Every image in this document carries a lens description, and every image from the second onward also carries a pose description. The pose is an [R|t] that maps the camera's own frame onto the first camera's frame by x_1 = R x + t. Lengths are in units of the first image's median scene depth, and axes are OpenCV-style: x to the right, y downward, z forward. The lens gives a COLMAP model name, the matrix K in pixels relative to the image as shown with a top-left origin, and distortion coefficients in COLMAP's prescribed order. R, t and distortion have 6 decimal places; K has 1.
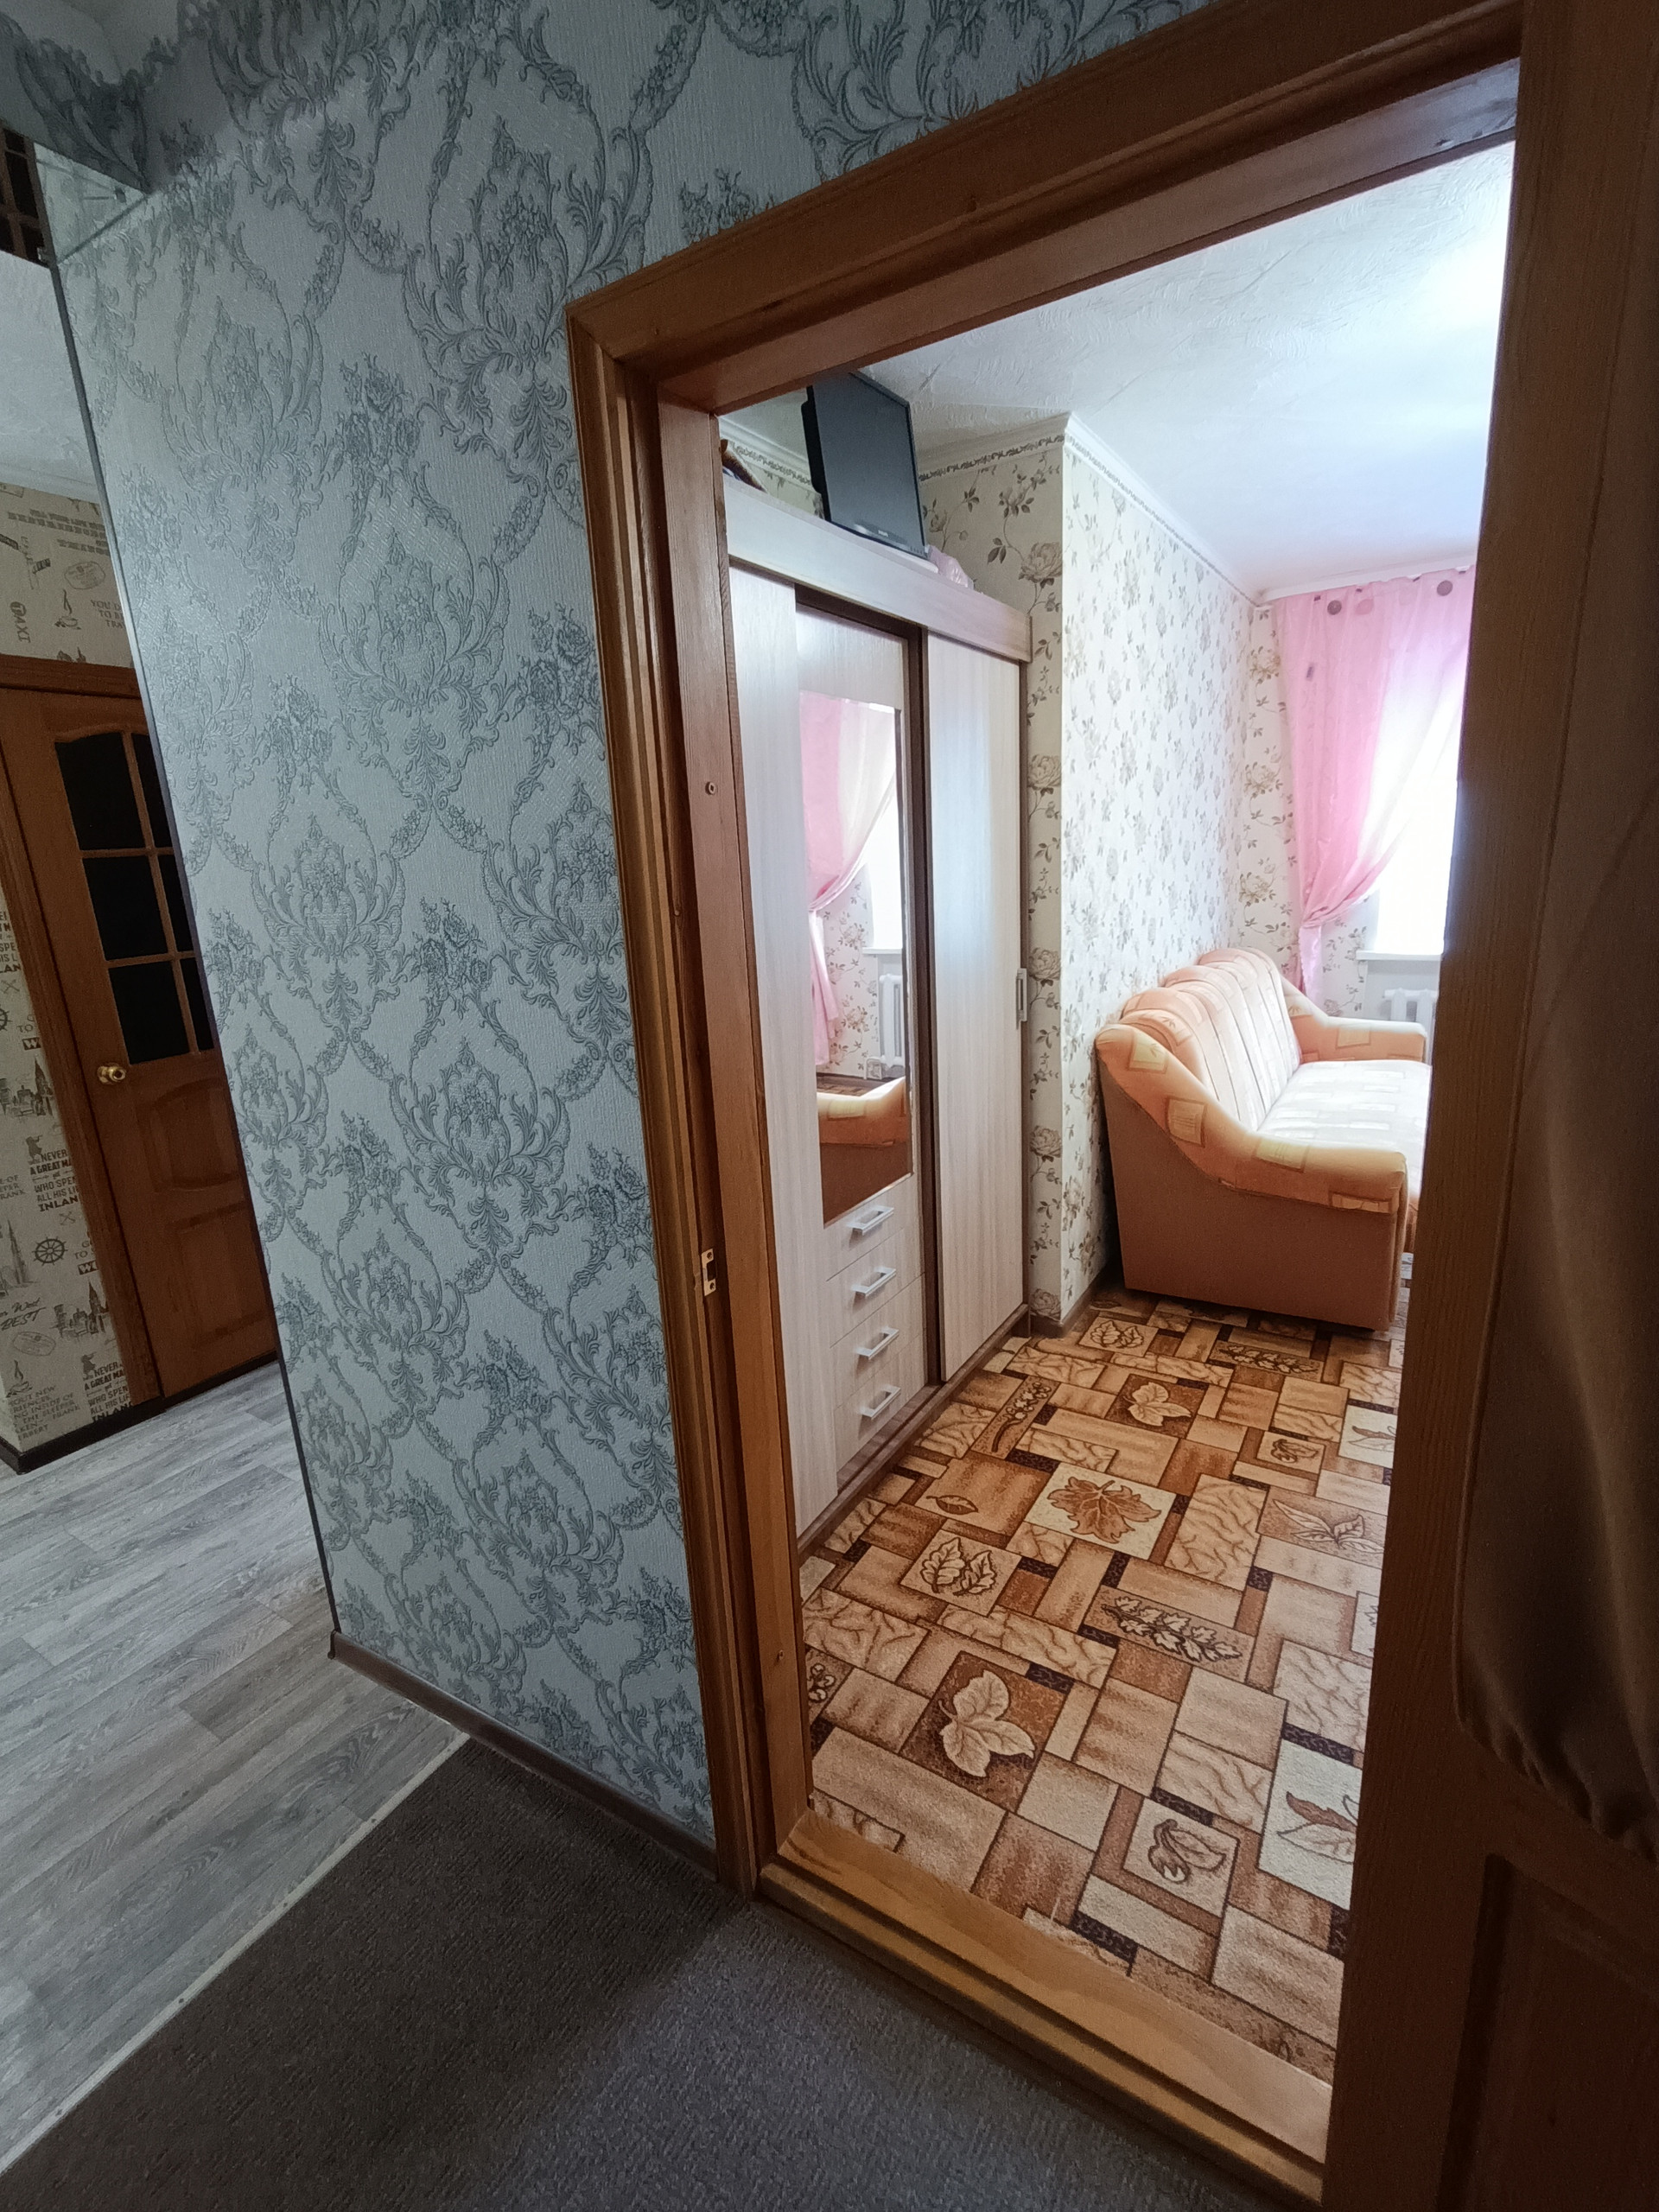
lens RADIAL K [[1013.4, 0, 812.9], [0, 1013.4, 1099.2], [0, 0, 1]] dist [-0.027079, 0.018583]
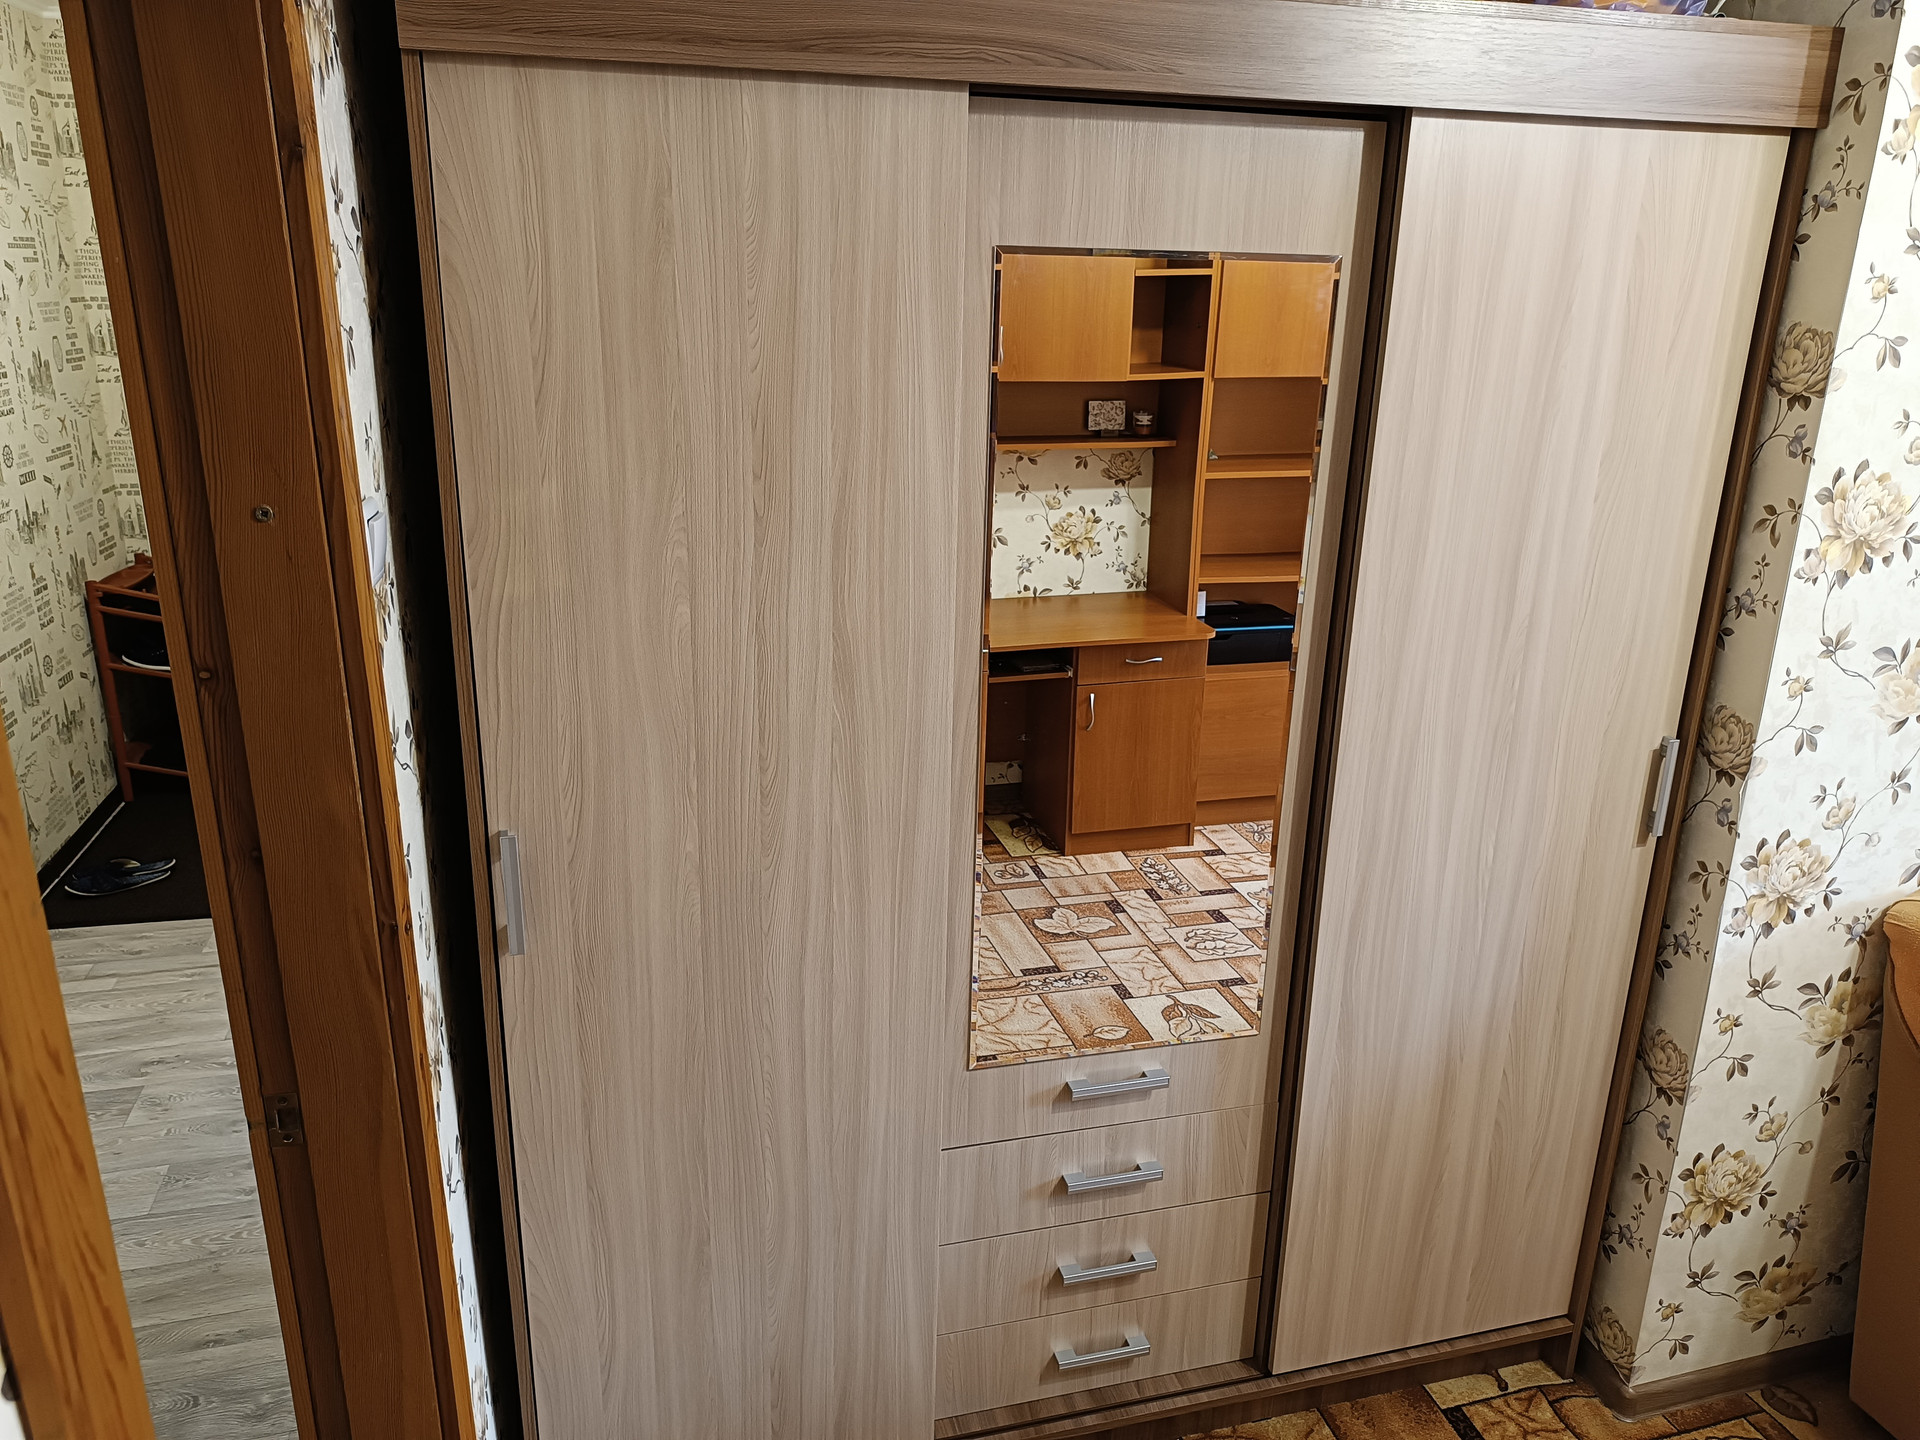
lens RADIAL K [[1350.7, 0, 959.0], [0, 1350.7, 712.3], [0, 0, 1]] dist [0.000933, 0.001354]
pose [[0.747585, 0.270925, -0.606396, 0.354596], [-0.223587, 0.962388, 0.154330, -0.169082], [0.625401, 0.020207, 0.780042, 0.247292]]
